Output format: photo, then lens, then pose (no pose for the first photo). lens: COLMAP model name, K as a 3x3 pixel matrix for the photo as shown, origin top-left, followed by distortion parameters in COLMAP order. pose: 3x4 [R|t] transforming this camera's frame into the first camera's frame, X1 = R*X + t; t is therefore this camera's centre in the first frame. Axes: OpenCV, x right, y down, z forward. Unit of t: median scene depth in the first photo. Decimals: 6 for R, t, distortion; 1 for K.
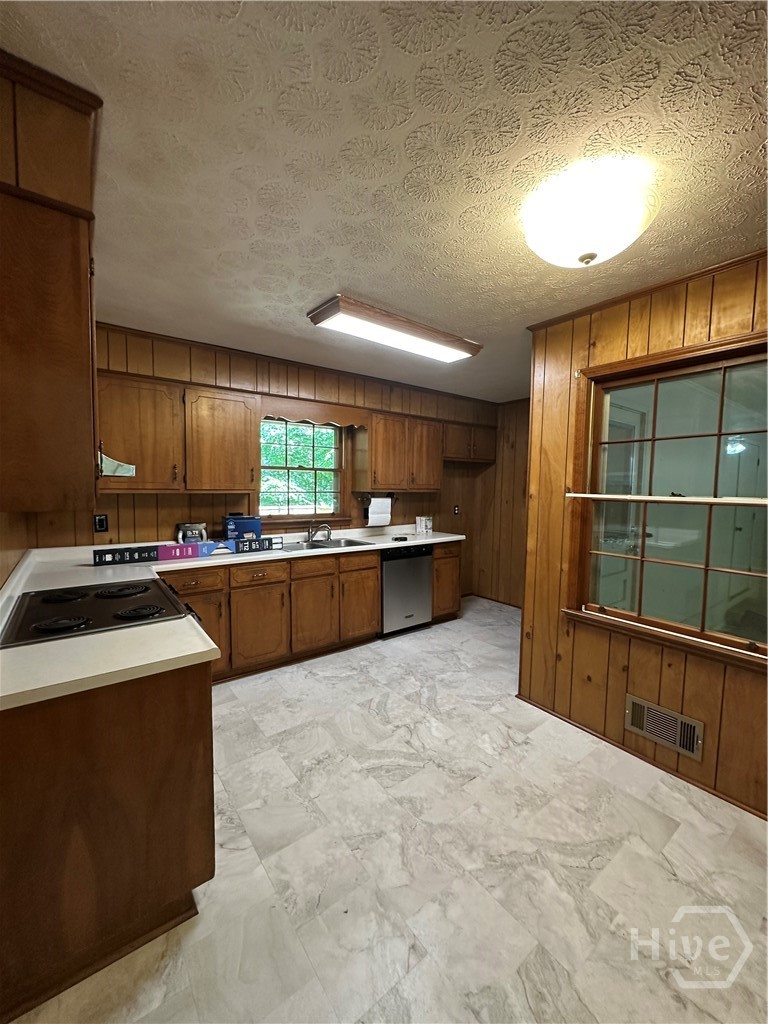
lens RADIAL K [[408.0, 0, 383.3], [0, 408.0, 511.8], [0, 0, 1]] dist [-0.005064, 0.001300]
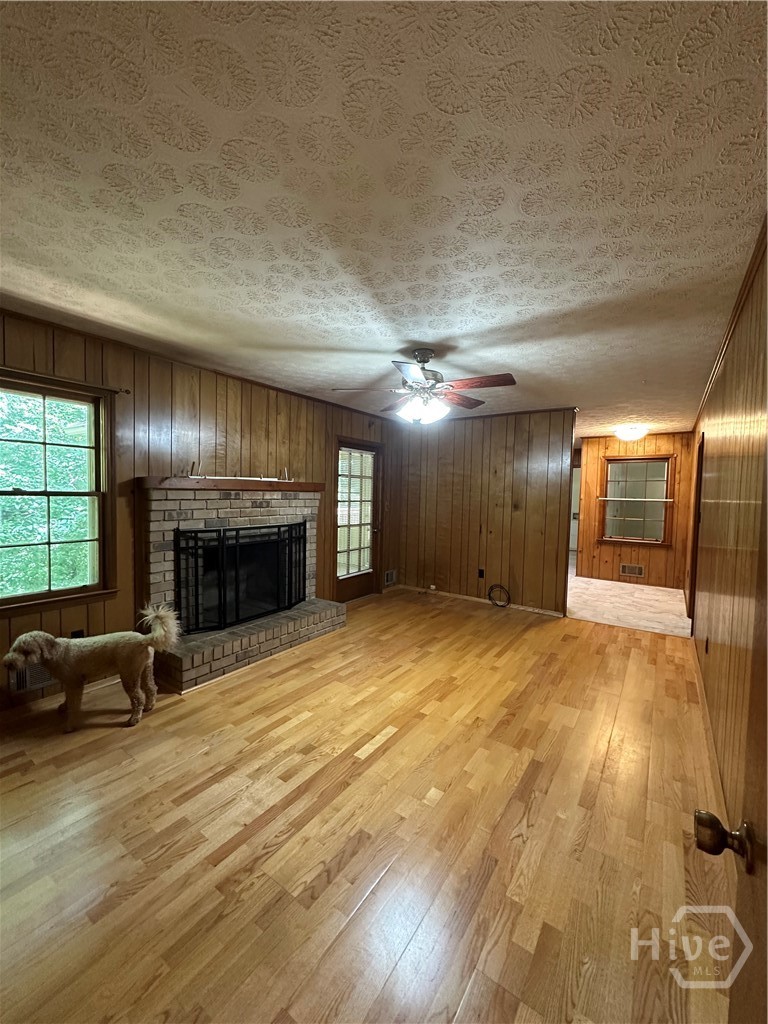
lens RADIAL K [[408.0, 0, 383.3], [0, 408.0, 511.8], [0, 0, 1]] dist [-0.005064, 0.001300]
pose [[0.950101, -0.009756, 0.311789, -1.866101], [0.014912, 0.999789, -0.014157, 0.069918], [-0.311585, 0.018100, 0.950046, -1.243154]]
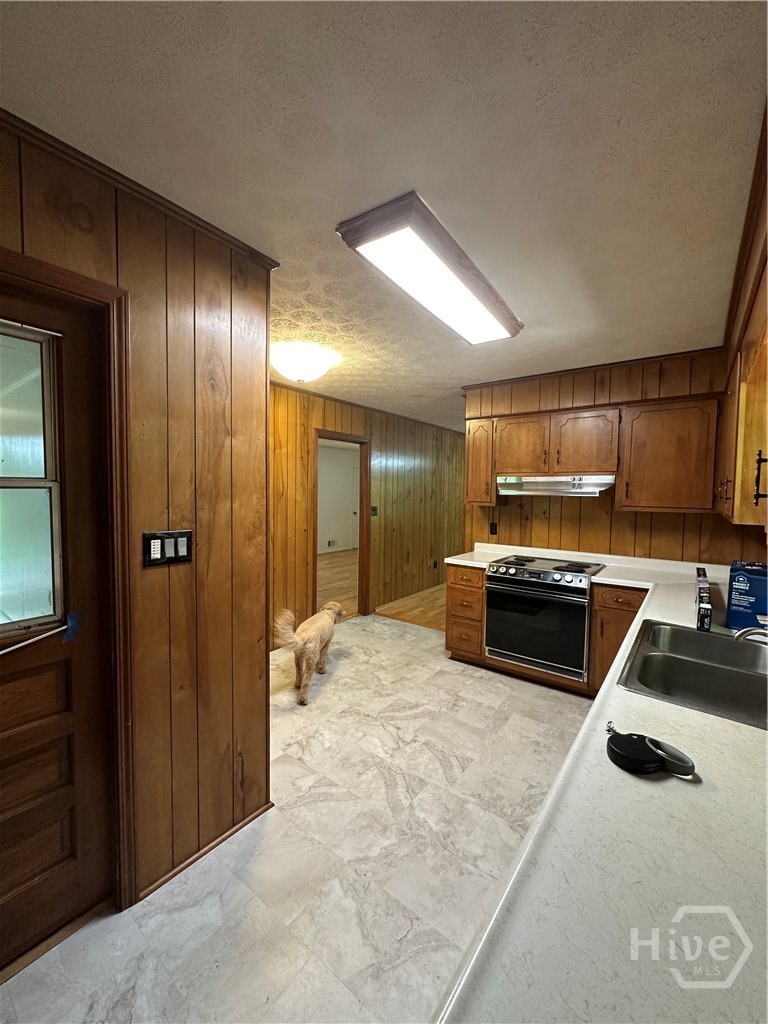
lens RADIAL K [[408.0, 0, 383.3], [0, 408.0, 511.8], [0, 0, 1]] dist [-0.005064, 0.001300]
pose [[-0.962177, -0.014856, -0.272018, 0.386796], [-0.047322, 0.992447, 0.113183, -0.135219], [0.268282, 0.121774, -0.955613, 1.861767]]
